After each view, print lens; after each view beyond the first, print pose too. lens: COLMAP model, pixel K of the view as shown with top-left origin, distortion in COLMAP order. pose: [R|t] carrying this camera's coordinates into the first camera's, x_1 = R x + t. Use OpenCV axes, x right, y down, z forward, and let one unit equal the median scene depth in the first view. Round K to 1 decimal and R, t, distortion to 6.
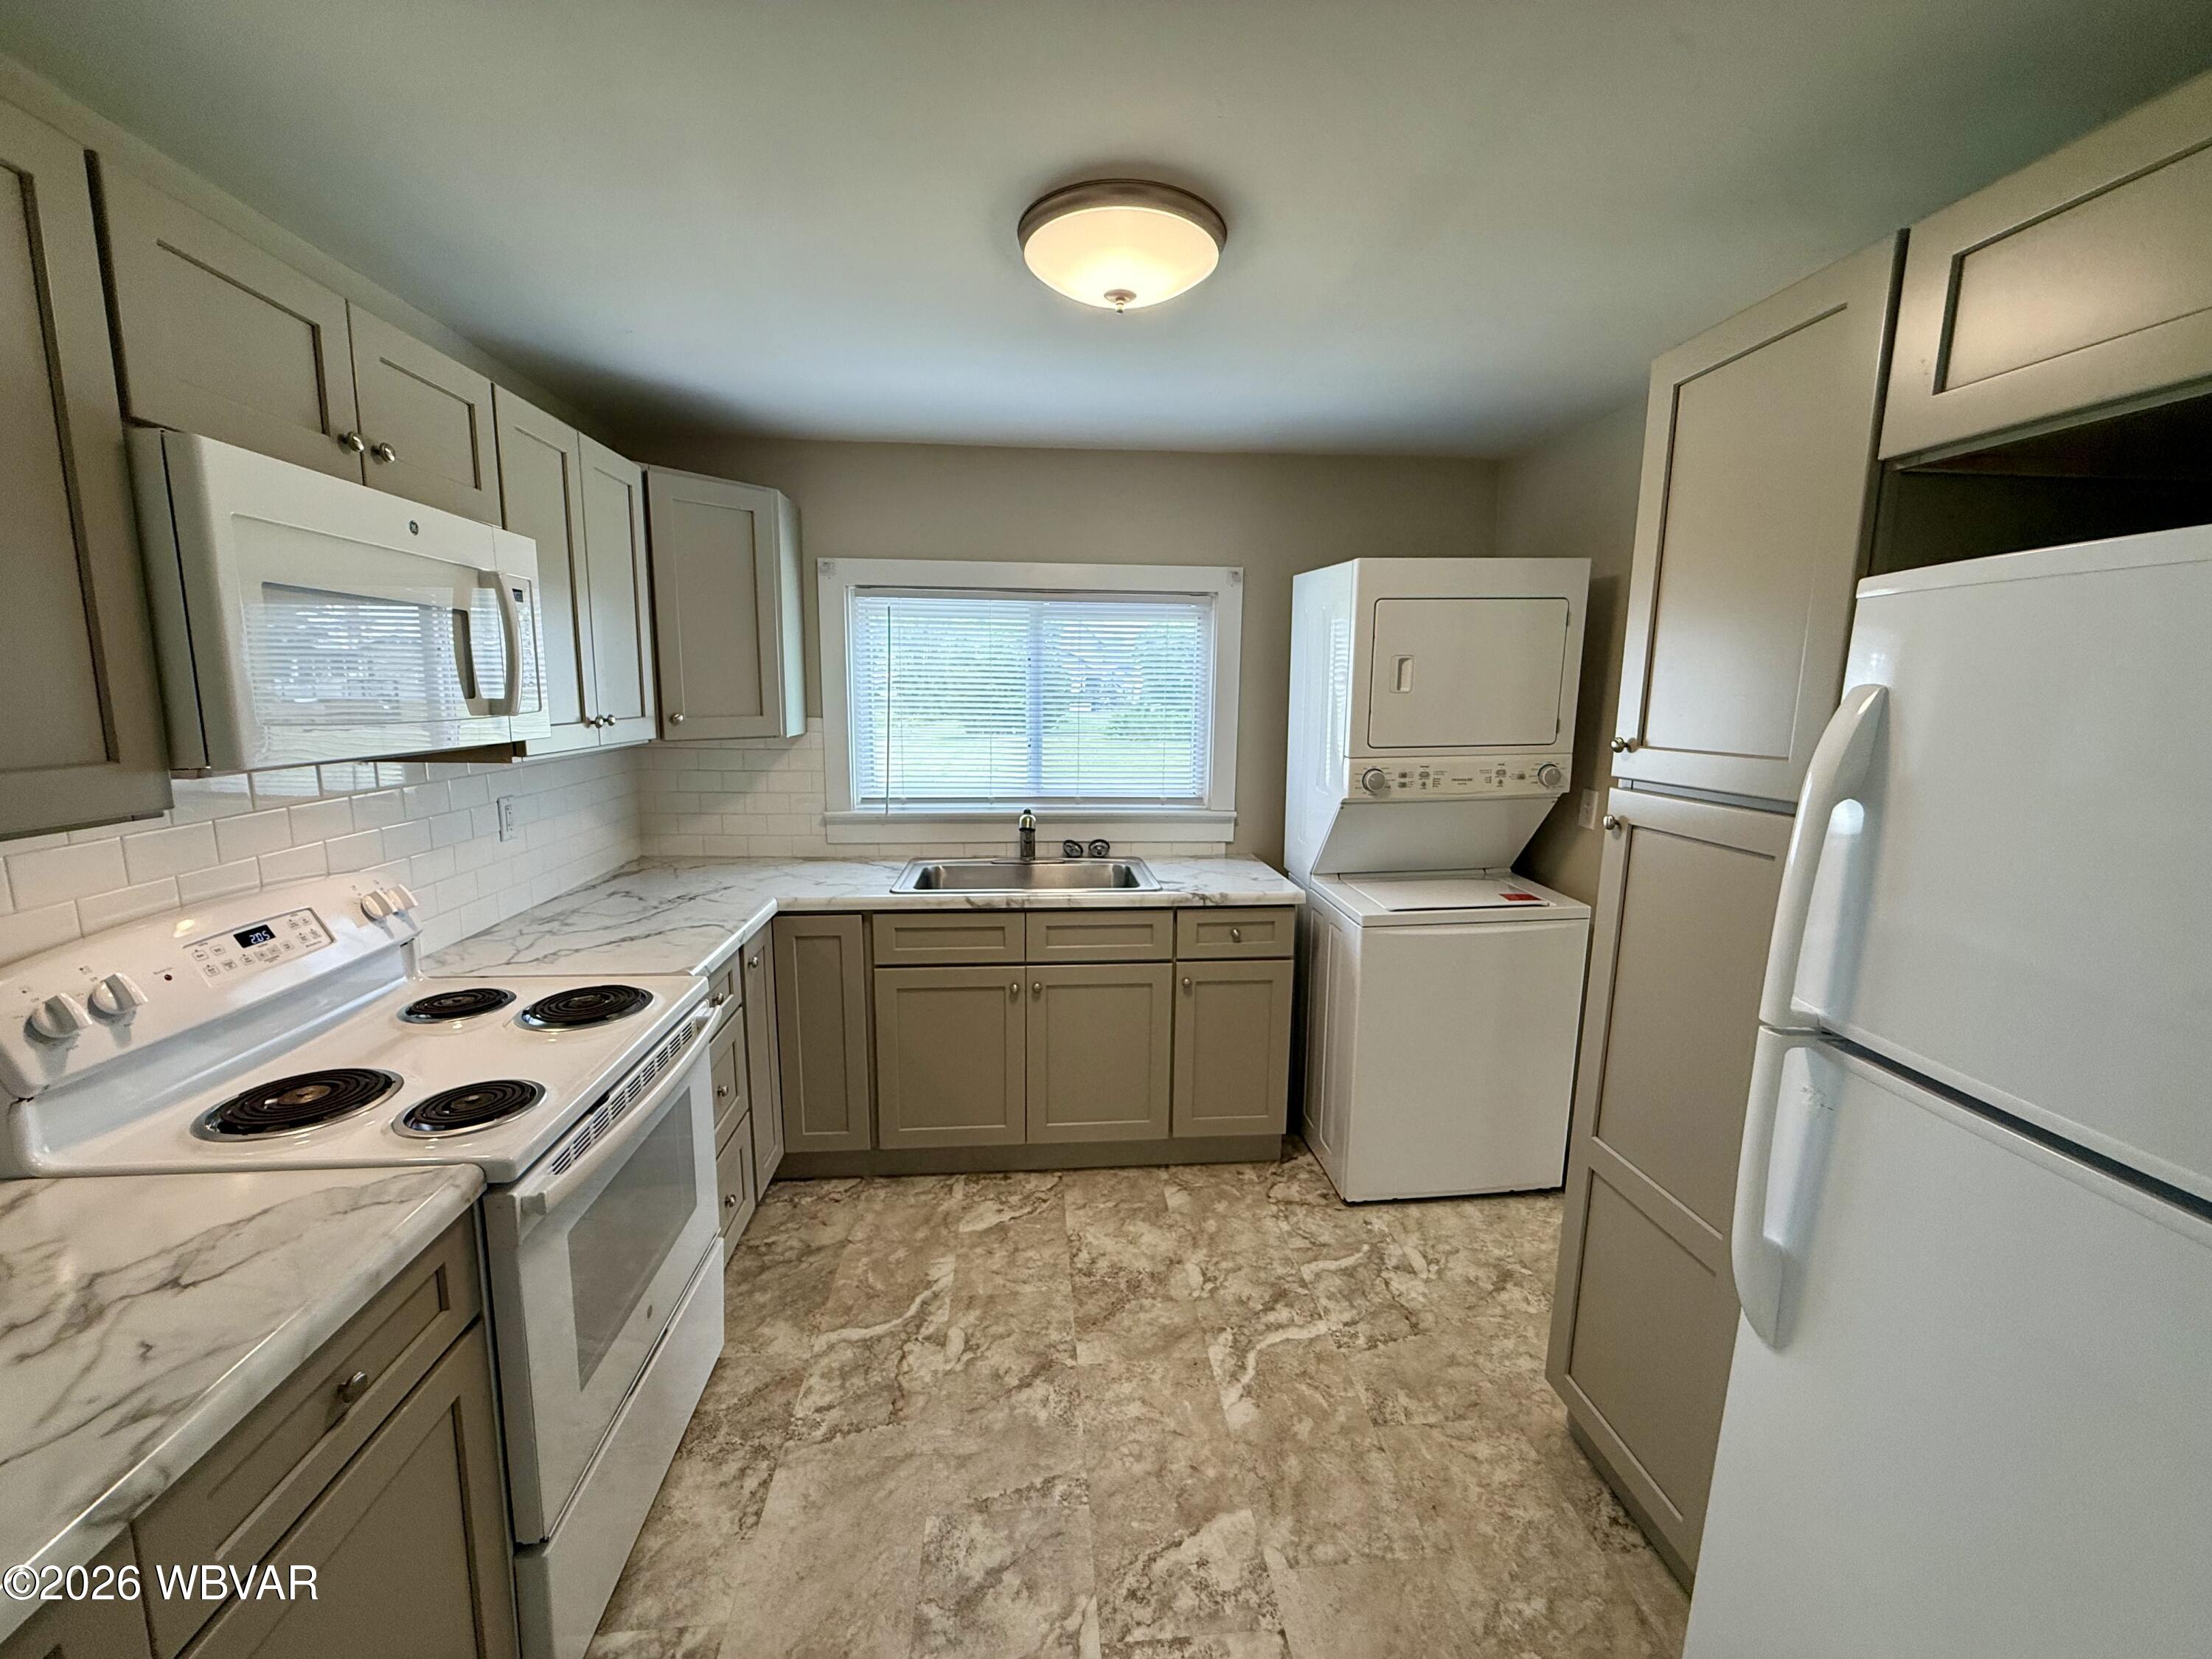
lens RADIAL K [[883.8, 0, 1100.7], [0, 883.8, 827.6], [0, 0, 1]] dist [-0.001561, 0.001412]
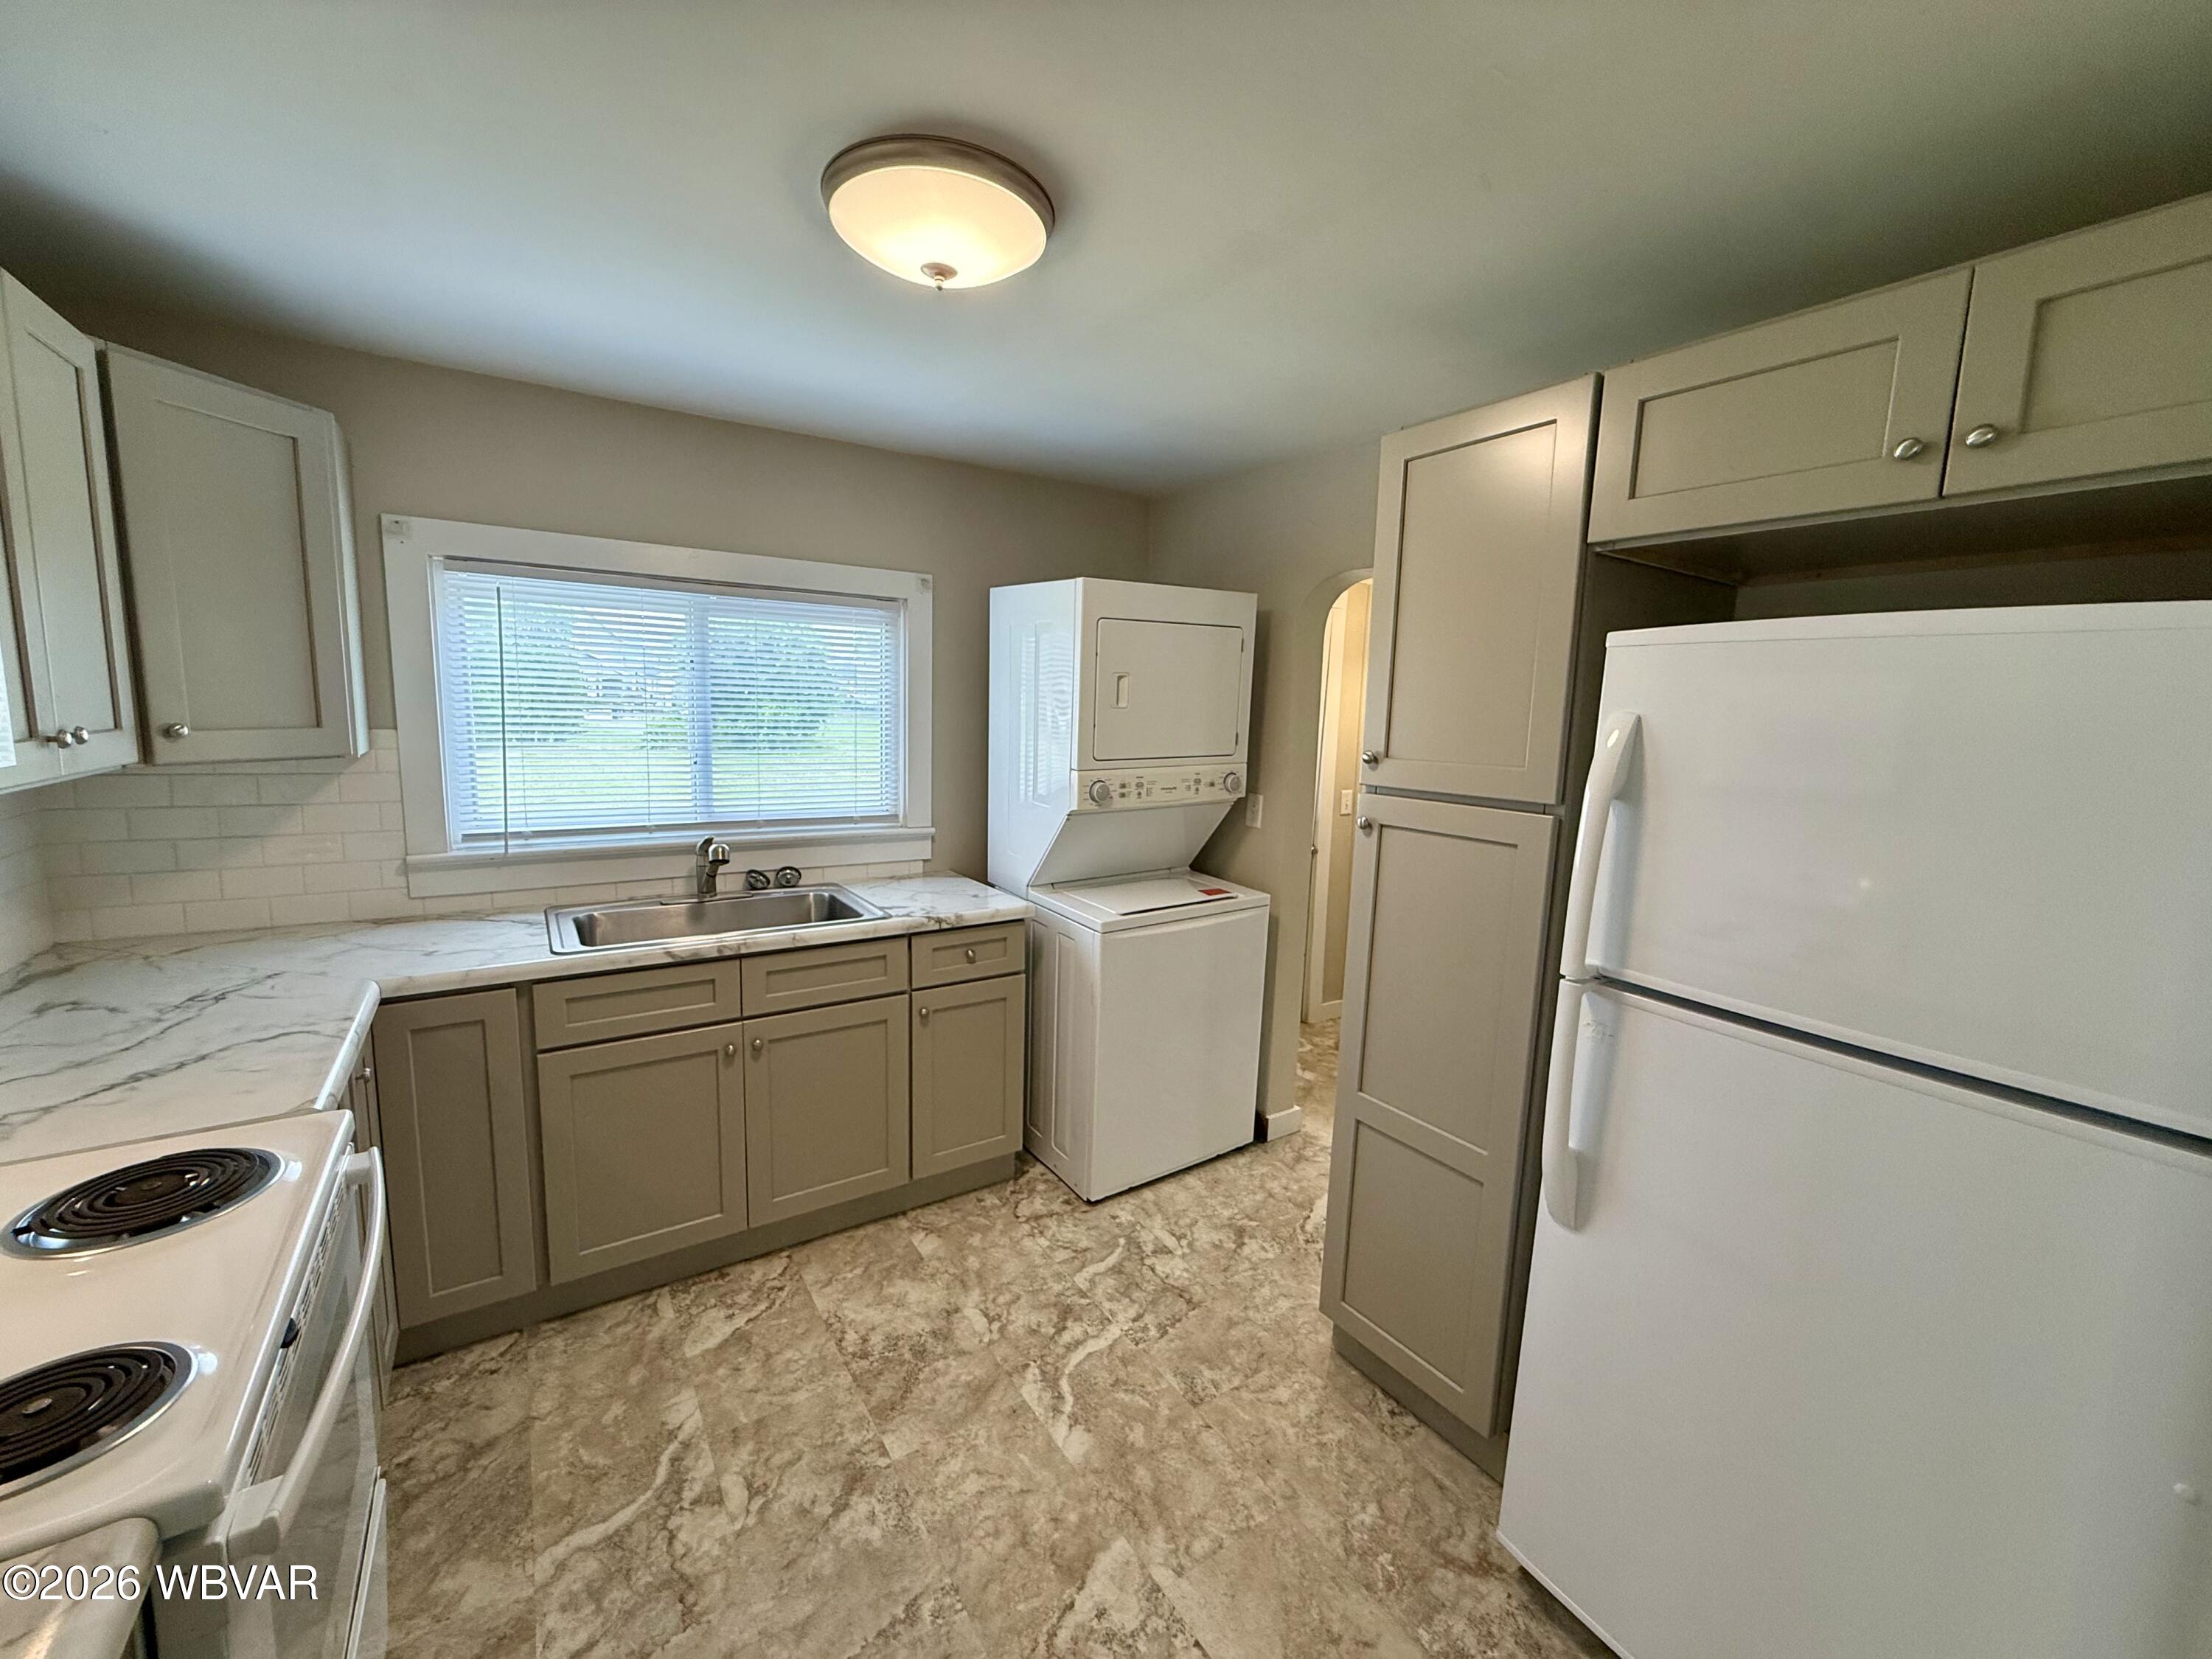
lens RADIAL K [[883.8, 0, 1100.1], [0, 883.8, 827.1], [0, 0, 1]] dist [-0.001561, 0.001412]
pose [[0.878139, -0.050507, 0.475731, -0.215920], [0.055382, 0.998458, 0.003777, -0.017906], [-0.475189, 0.023030, 0.879583, 0.098057]]
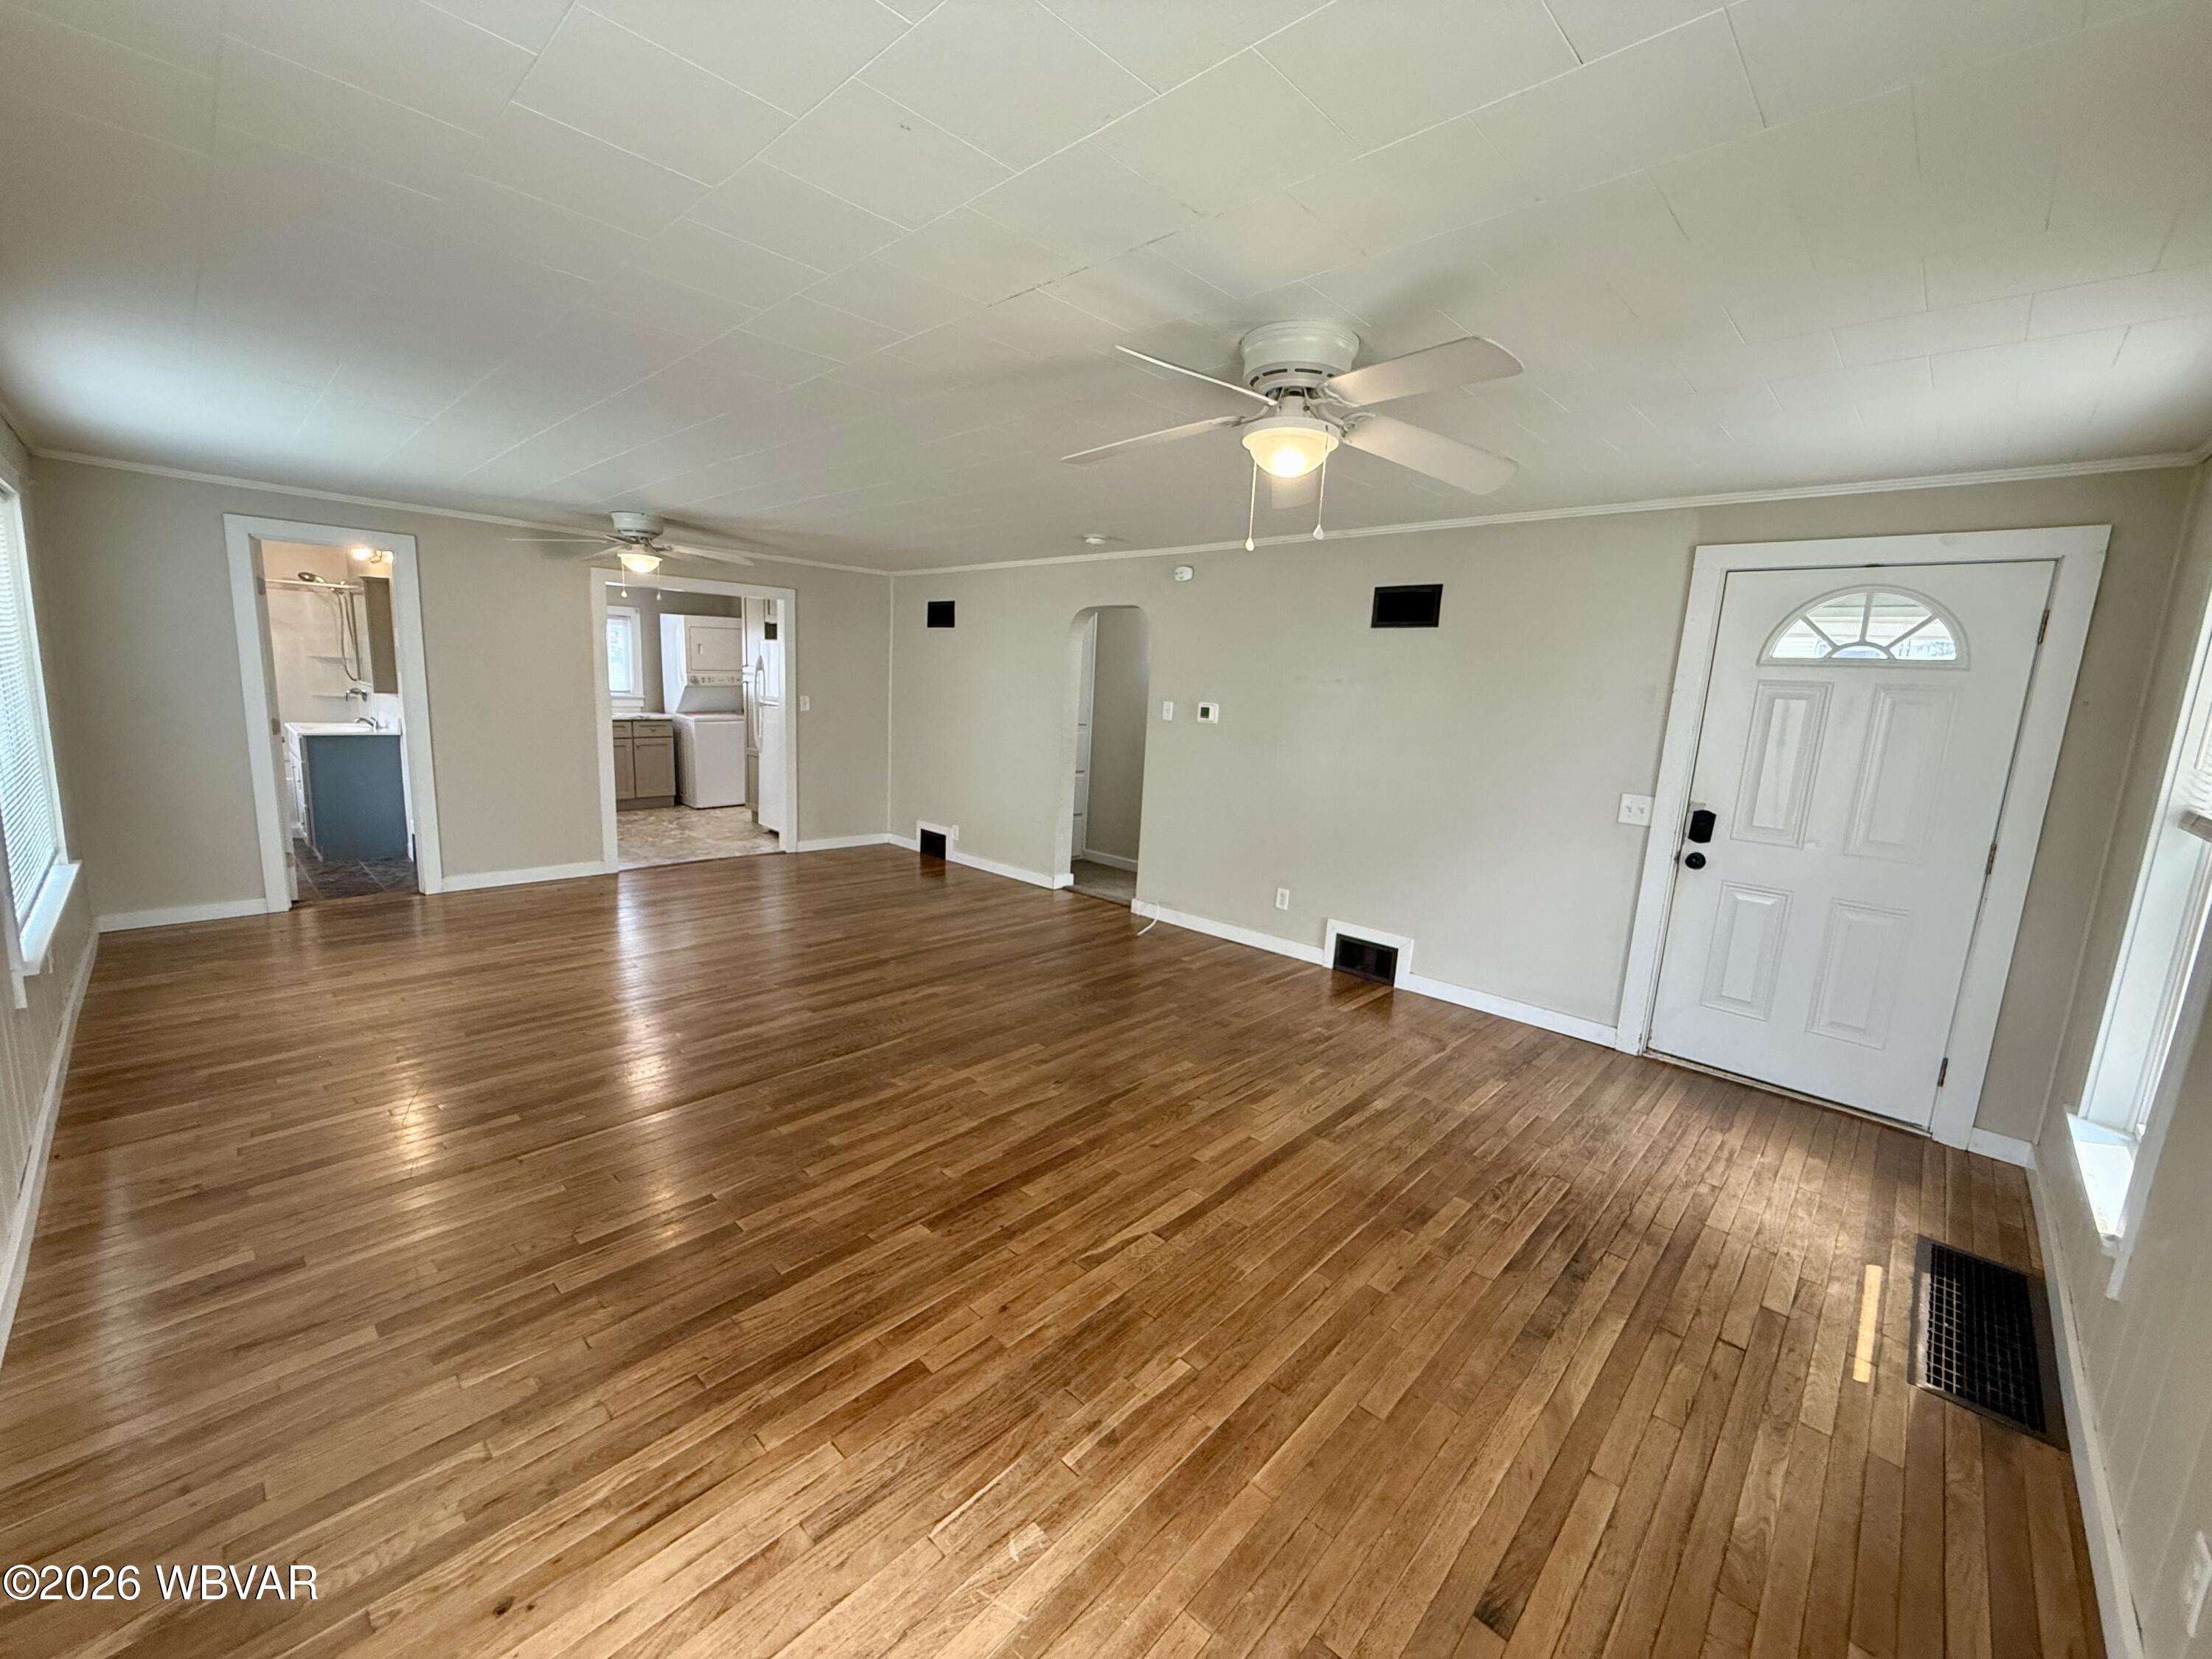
lens RADIAL K [[883.8, 0, 1105.0], [0, 883.8, 823.9], [0, 0, 1]] dist [-0.001561, 0.001412]
pose [[0.751310, -0.086323, 0.654280, -0.902086], [0.066321, 0.996266, 0.055286, 0.482715], [-0.656609, 0.001856, 0.754229, -3.028185]]
